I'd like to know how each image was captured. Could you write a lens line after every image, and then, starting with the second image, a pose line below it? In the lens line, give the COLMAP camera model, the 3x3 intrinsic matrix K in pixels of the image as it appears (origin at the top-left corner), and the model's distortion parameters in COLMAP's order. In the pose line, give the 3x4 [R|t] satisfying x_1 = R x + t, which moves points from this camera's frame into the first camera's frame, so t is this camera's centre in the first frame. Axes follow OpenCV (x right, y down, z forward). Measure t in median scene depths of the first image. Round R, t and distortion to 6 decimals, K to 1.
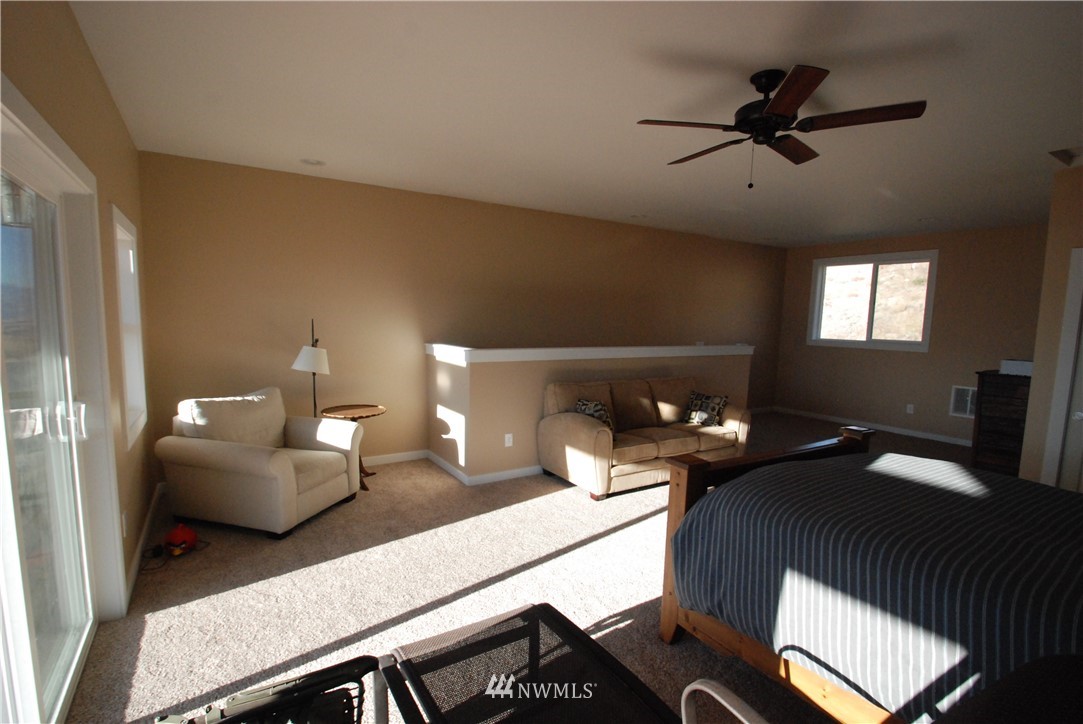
lens RADIAL K [[504.2, 0, 531.9], [0, 504.2, 374.1], [0, 0, 1]] dist [0.003068, -0.014689]
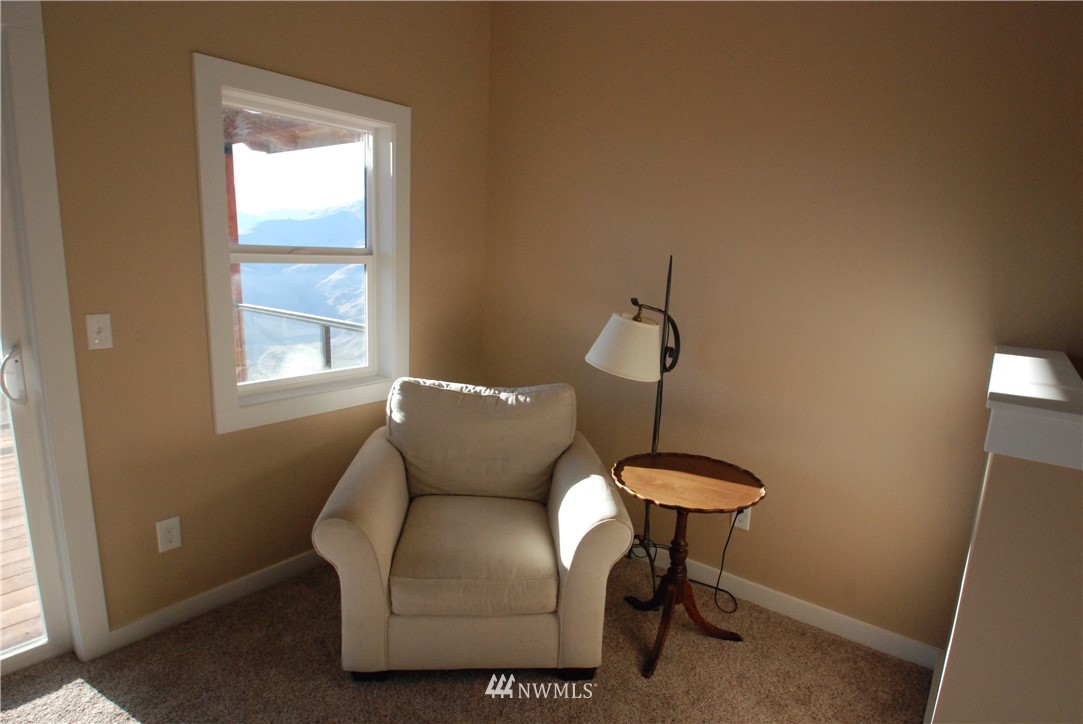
lens RADIAL K [[604.7, 0, 539.7], [0, 604.7, 378.3], [0, 0, 1]] dist [-0.000966, -0.000252]
pose [[0.336179, 0.189440, -0.922549, 0.062568], [-0.149973, 0.977830, 0.146141, -0.074372], [0.929780, 0.089228, 0.357137, 0.800589]]
